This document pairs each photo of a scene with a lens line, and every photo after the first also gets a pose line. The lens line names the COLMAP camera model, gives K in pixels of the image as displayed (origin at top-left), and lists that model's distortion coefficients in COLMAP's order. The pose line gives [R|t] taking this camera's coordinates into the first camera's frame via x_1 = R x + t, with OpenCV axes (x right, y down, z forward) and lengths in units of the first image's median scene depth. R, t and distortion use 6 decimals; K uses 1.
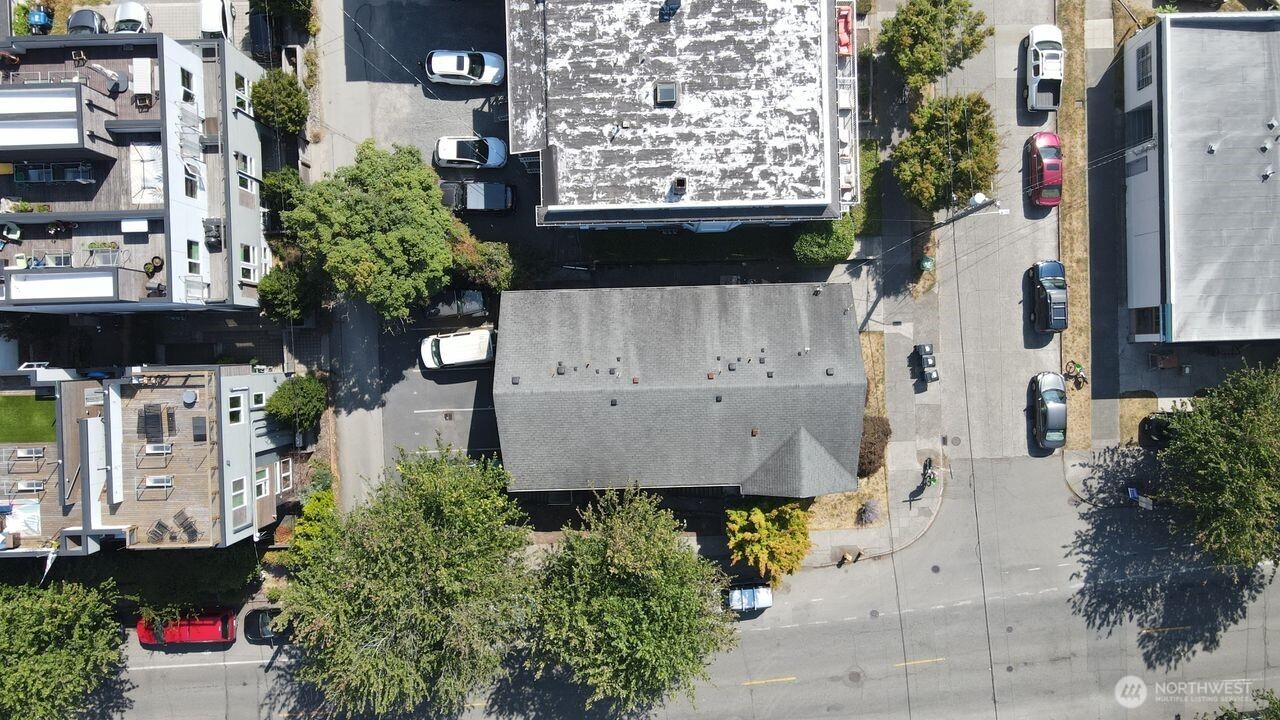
lens RADIAL K [[941.8, 0, 640.0], [0, 941.8, 360.0], [0, 0, 1]] dist [-0.008743, 0.041181]
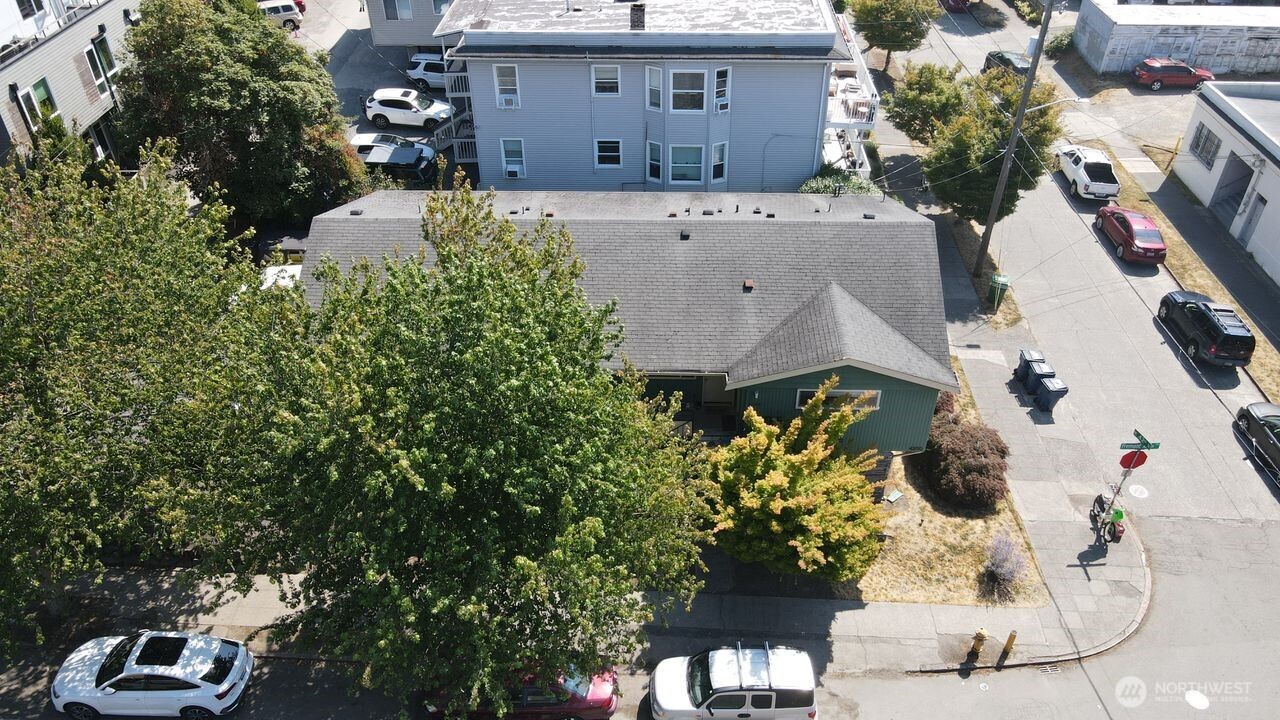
lens RADIAL K [[941.8, 0, 640.0], [0, 941.8, 360.0], [0, 0, 1]] dist [-0.008743, 0.041181]
pose [[0.997915, 0.038902, -0.051492, 0.086959], [-0.064535, 0.598096, -0.798822, 0.546744], [-0.000278, 0.800479, 0.599360, 0.692398]]
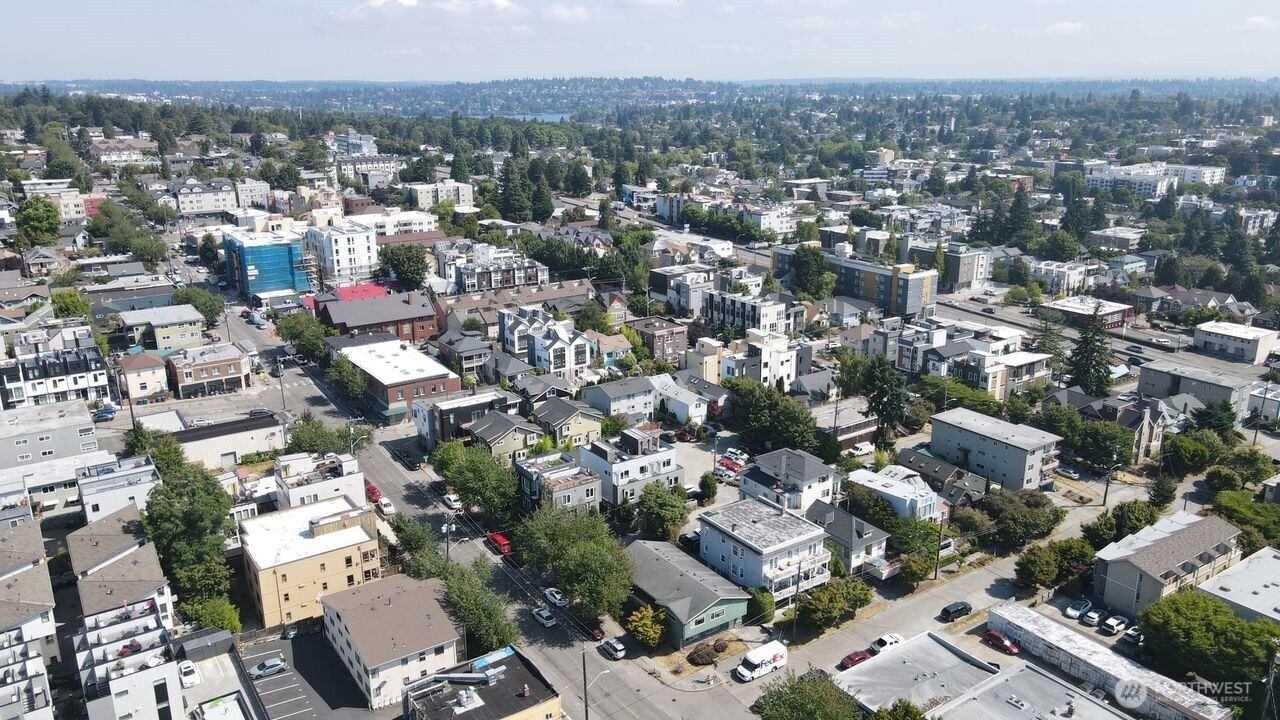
lens RADIAL K [[941.8, 0, 640.0], [0, 941.8, 360.0], [0, 0, 1]] dist [-0.008743, 0.041181]
pose [[0.537764, 0.239326, -0.808414, 1.910749], [-0.843084, 0.147726, -0.517094, 1.345081], [-0.004331, 0.959635, 0.281214, -0.277005]]
